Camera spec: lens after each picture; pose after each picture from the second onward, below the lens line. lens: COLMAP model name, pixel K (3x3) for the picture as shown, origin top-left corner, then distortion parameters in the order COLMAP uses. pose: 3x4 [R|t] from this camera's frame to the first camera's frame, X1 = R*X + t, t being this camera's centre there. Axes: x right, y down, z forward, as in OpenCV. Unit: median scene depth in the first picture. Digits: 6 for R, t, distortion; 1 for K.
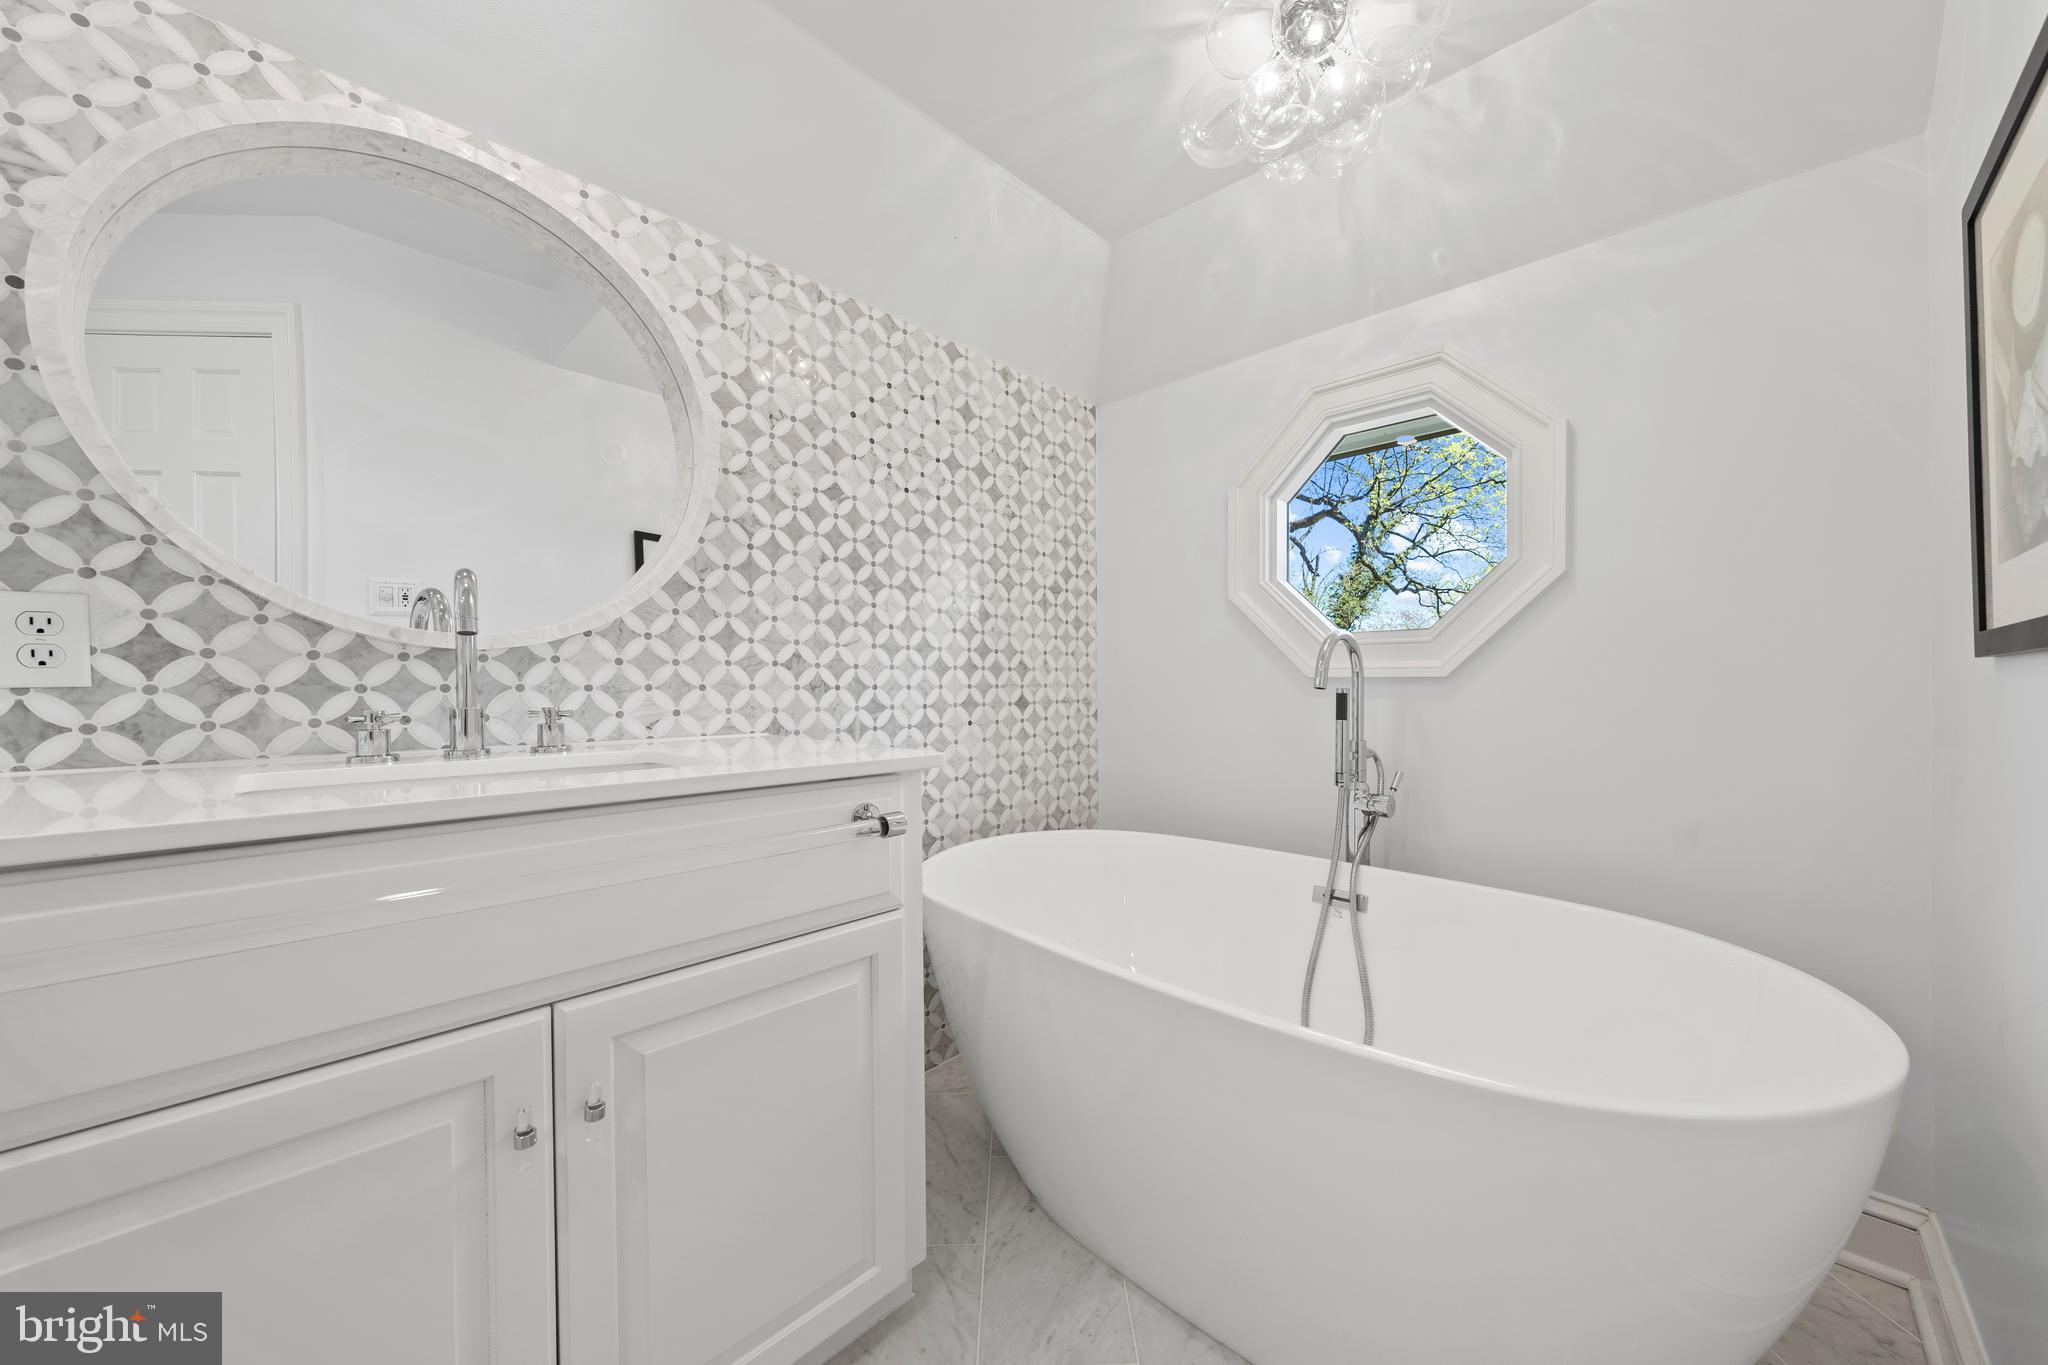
lens RADIAL K [[721.5, 0, 1017.5], [0, 721.5, 683.6], [0, 0, 1]] dist [-0.005451, -0.000135]
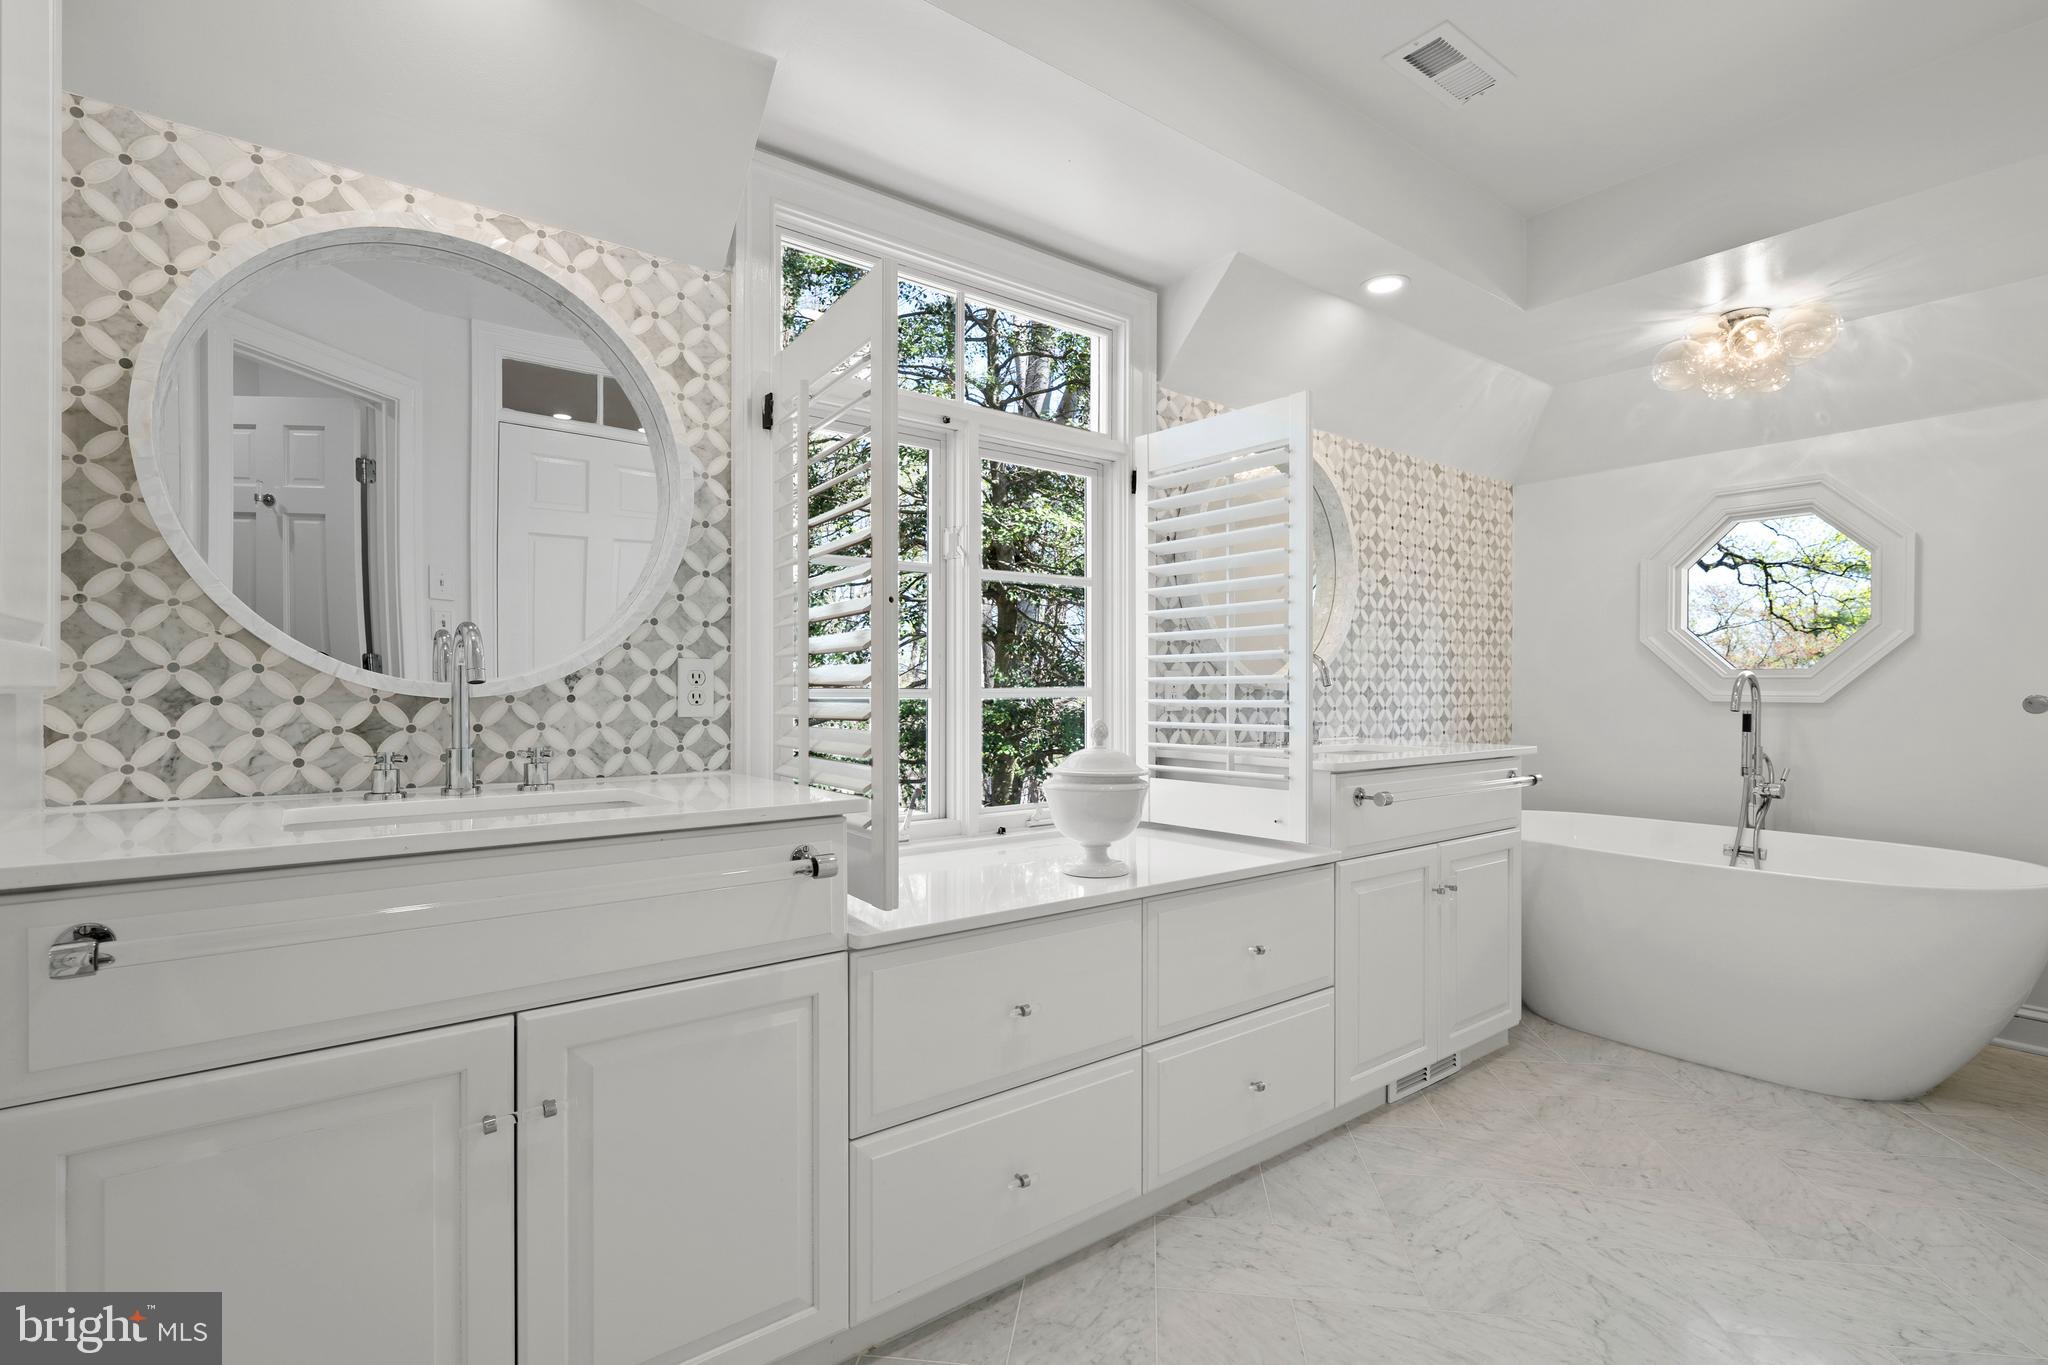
lens RADIAL K [[936.9, 0, 1030.8], [0, 936.9, 690.2], [0, 0, 1]] dist [0.000052, -0.001086]
pose [[0.991152, 0.002978, -0.132696, -0.693645], [-0.002499, 0.999990, 0.003783, -0.035834], [0.132706, -0.003418, 0.991150, -1.017080]]
